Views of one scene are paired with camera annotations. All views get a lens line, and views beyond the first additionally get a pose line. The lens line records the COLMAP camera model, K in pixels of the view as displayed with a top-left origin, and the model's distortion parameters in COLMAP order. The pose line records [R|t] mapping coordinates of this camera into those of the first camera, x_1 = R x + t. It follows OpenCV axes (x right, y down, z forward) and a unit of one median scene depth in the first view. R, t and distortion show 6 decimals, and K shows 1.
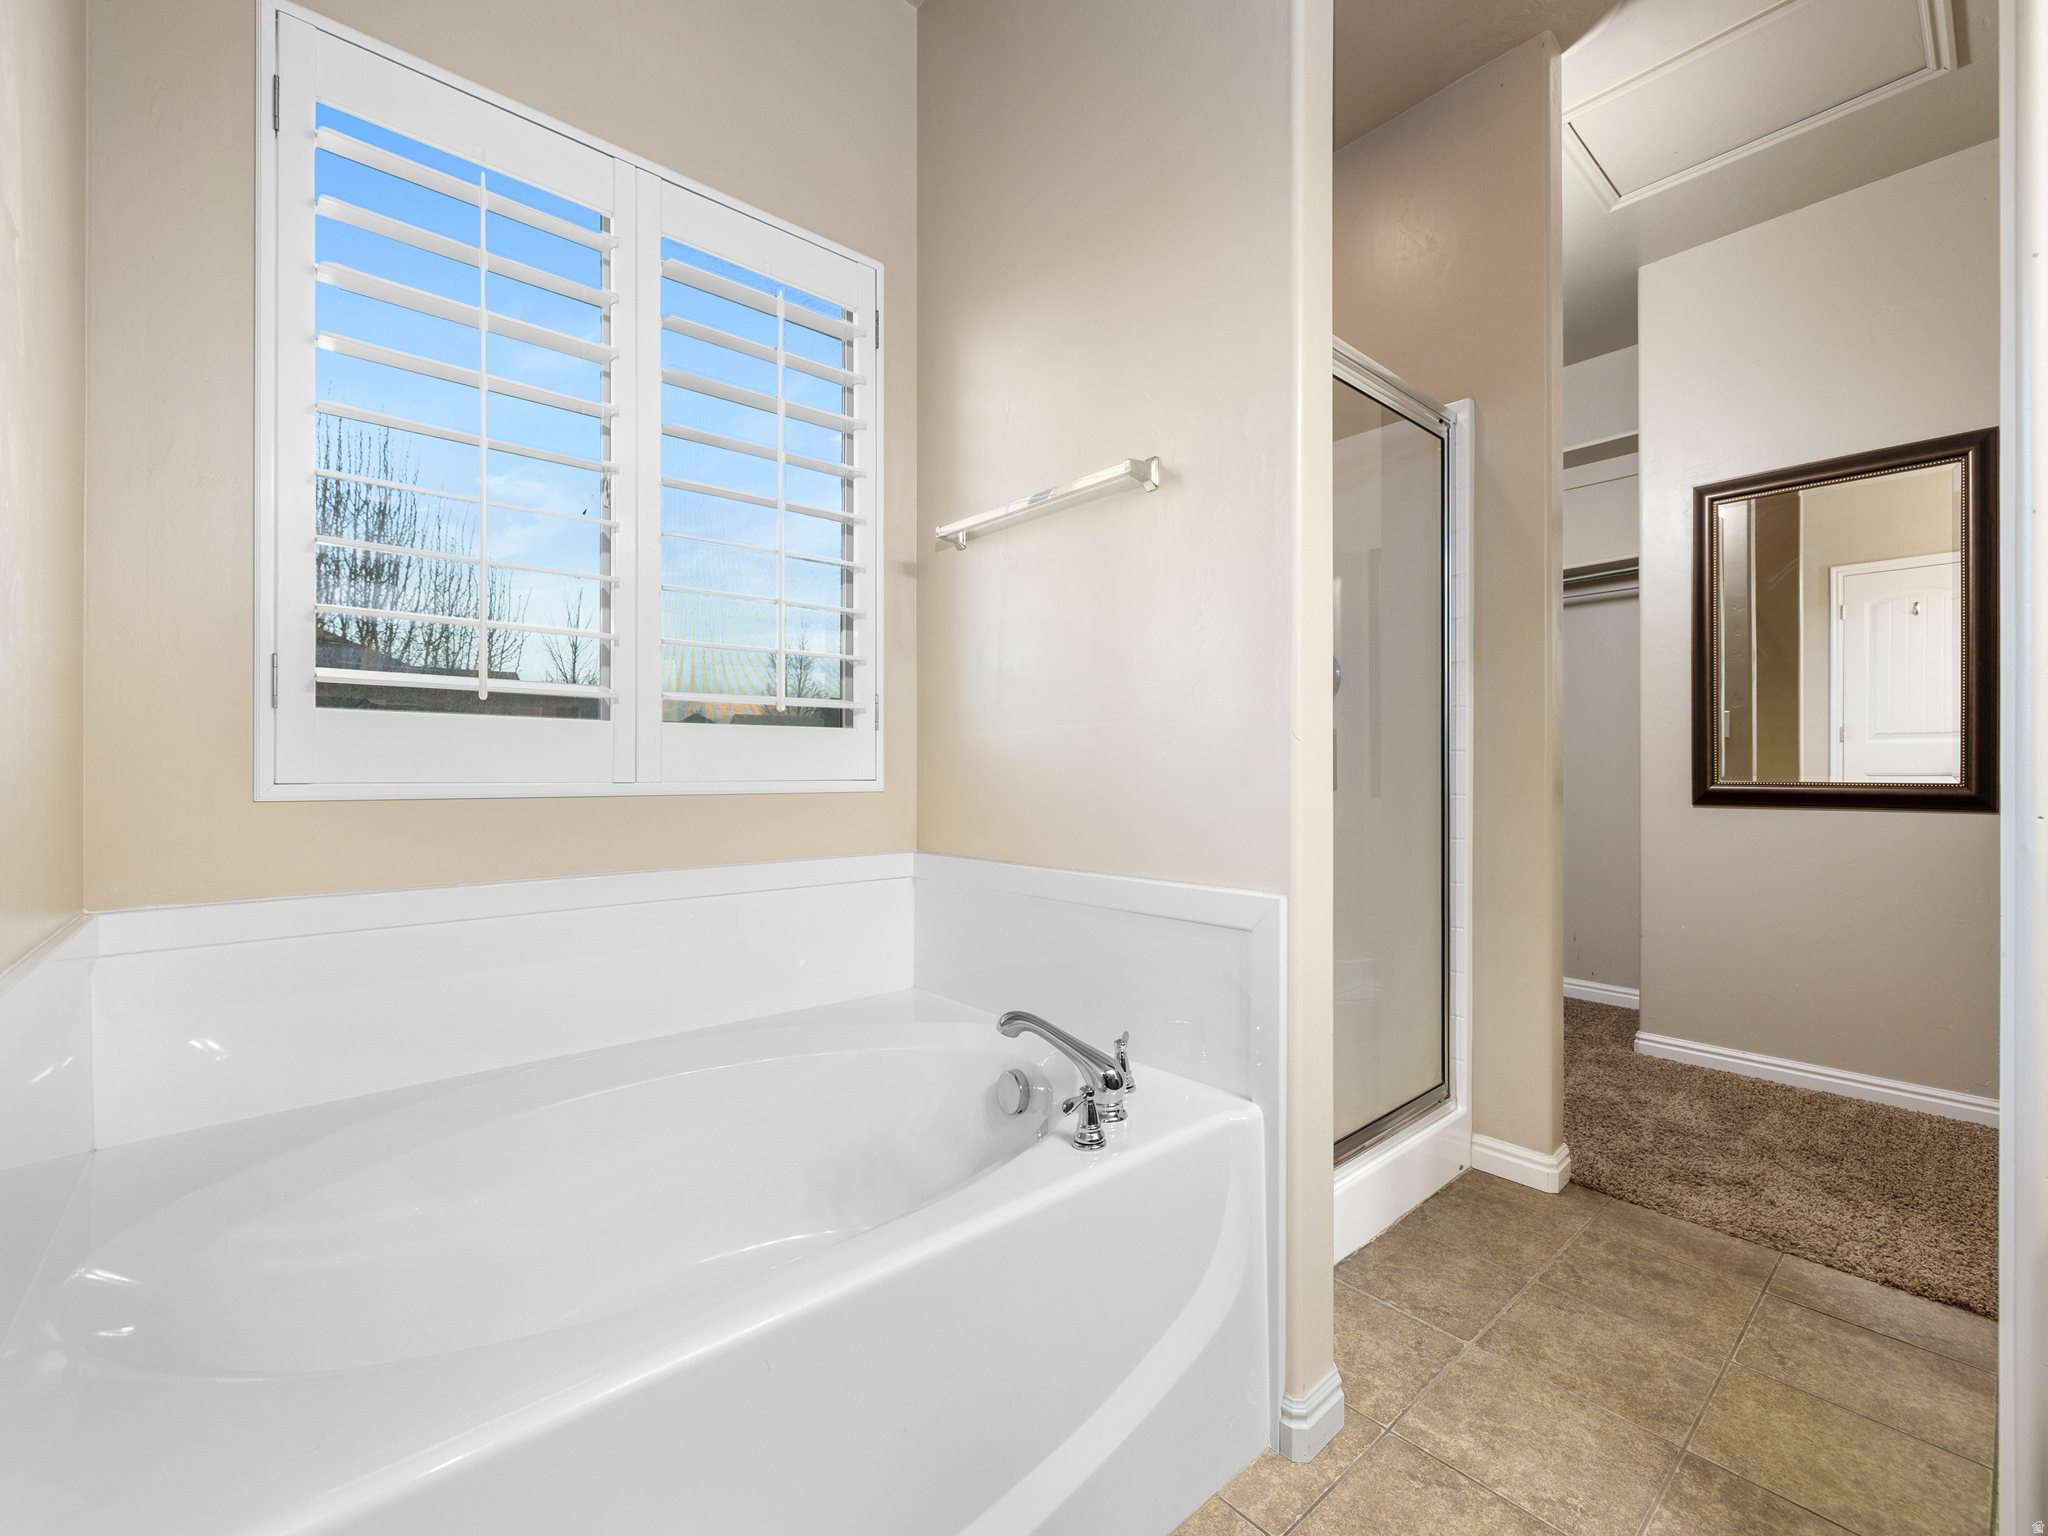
lens RADIAL K [[873.7, 0, 1021.7], [0, 873.7, 773.0], [0, 0, 1]] dist [-0.002173, 0.000191]
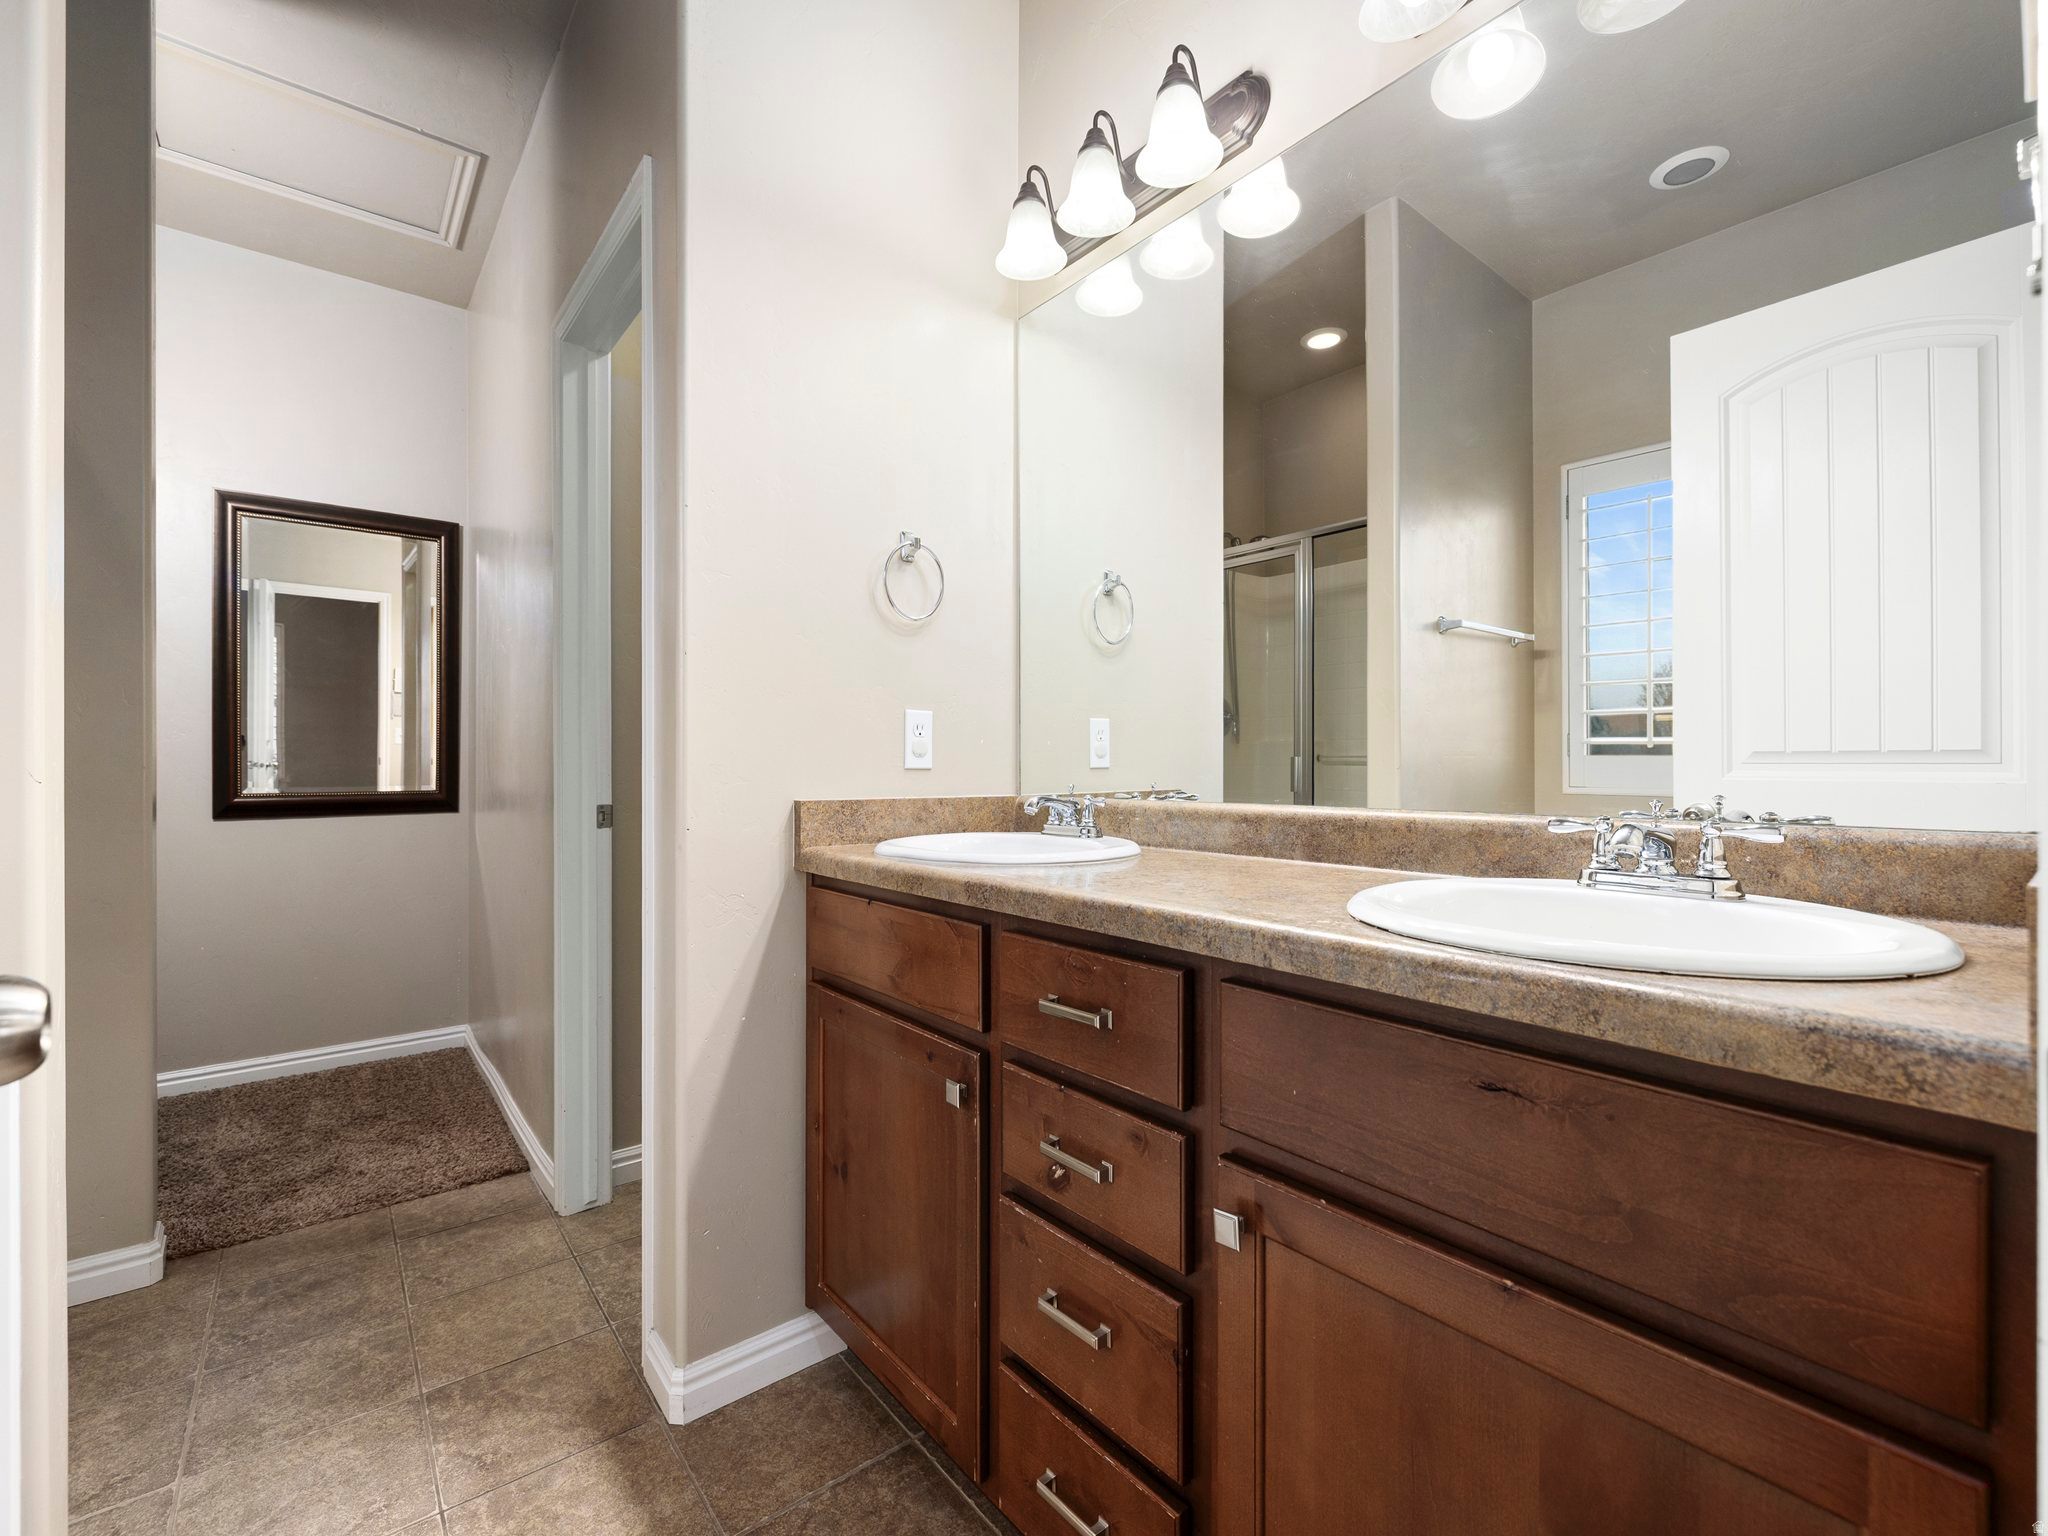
lens RADIAL K [[873.7, 0, 1020.0], [0, 873.7, 758.5], [0, 0, 1]] dist [-0.002173, 0.000191]
pose [[0.031217, 0.002261, 0.999510, -0.257105], [0.004690, 0.999986, -0.002409, -0.036247], [-0.999502, 0.004763, 0.031206, 0.126324]]
